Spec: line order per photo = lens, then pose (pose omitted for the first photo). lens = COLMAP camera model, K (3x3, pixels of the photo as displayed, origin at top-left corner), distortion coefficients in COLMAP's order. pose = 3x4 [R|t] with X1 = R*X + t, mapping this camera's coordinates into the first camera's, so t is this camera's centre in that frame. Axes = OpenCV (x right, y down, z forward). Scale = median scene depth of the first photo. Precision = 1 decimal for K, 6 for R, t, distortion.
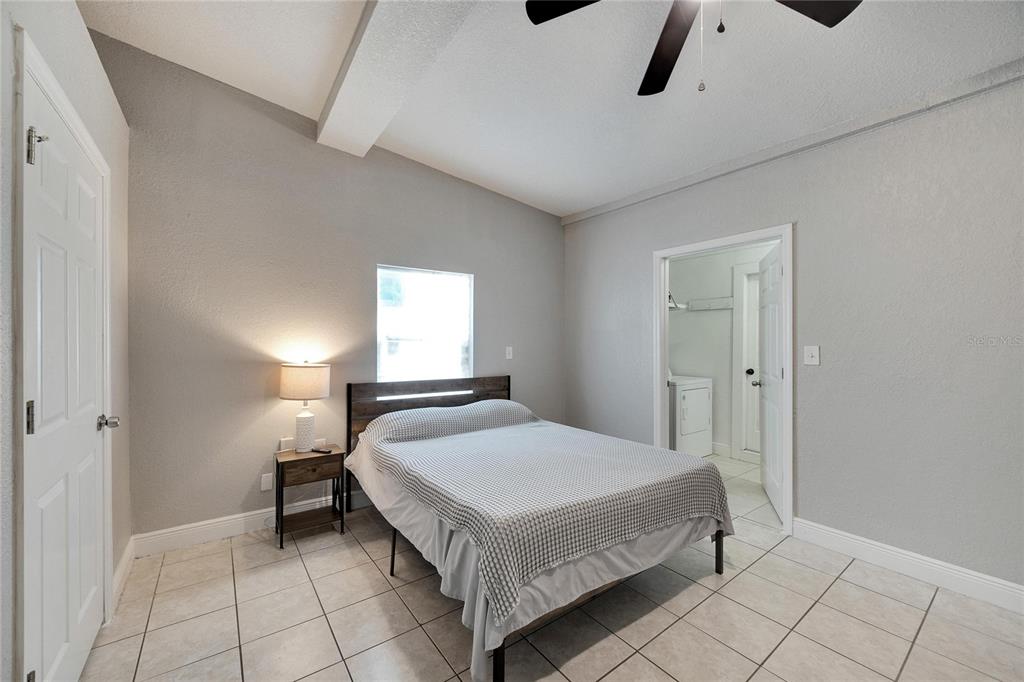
lens RADIAL K [[384.9, 0, 503.7], [0, 384.9, 346.9], [0, 0, 1]] dist [-0.001205, 0.000075]
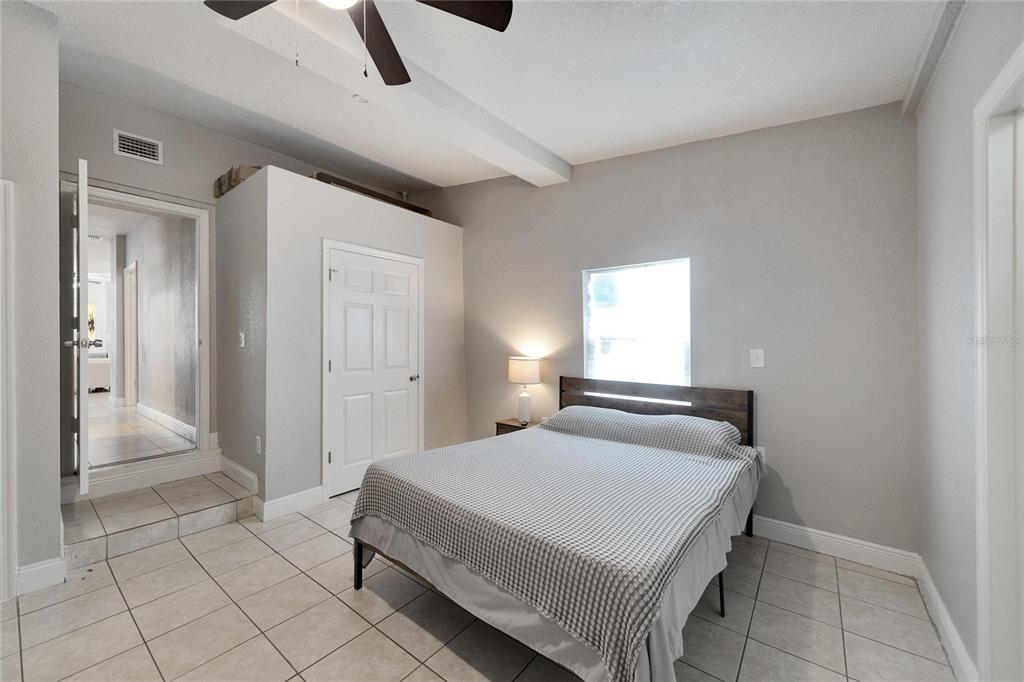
lens RADIAL K [[391.7, 0, 508.9], [0, 391.7, 348.7], [0, 0, 1]] dist [-0.001221, 0.000108]
pose [[0.295529, 0.017368, -0.955176, 0.667452], [-0.015929, 0.999785, 0.013251, -0.003556], [0.955201, 0.011299, 0.295742, 0.457572]]
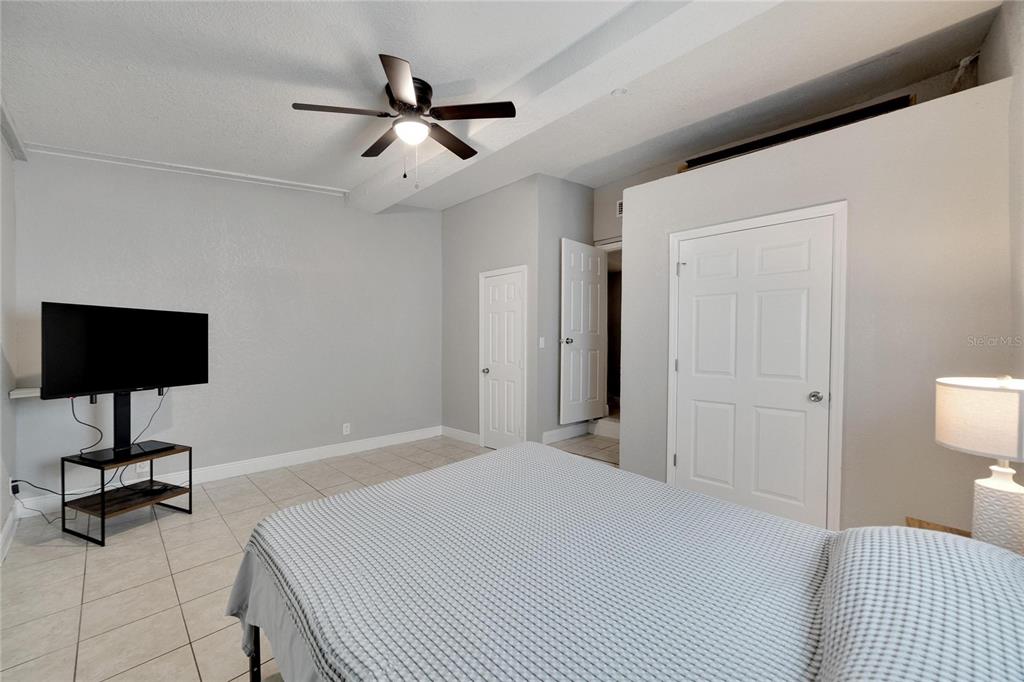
lens RADIAL K [[391.7, 0, 508.9], [0, 391.7, 348.7], [0, 0, 1]] dist [-0.001221, 0.000108]
pose [[-0.980405, 0.006702, -0.196881, 0.177364], [-0.000524, 0.999329, 0.036629, -0.013562], [0.196994, 0.036015, -0.979743, 1.150656]]
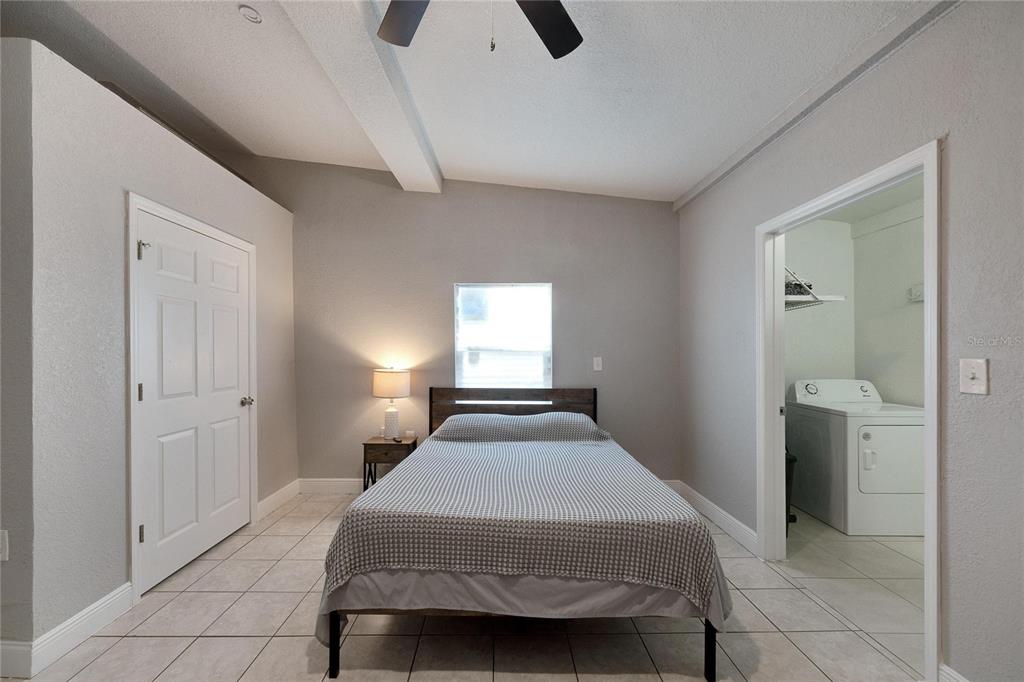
lens RADIAL K [[388.4, 0, 508.7], [0, 388.4, 358.8], [0, 0, 1]] dist [0.000947, 0.000272]
pose [[0.825002, 0.008036, -0.565073, 0.443458], [-0.005312, 0.999965, 0.006465, -0.001571], [0.565105, -0.002332, 0.825016, 0.140241]]
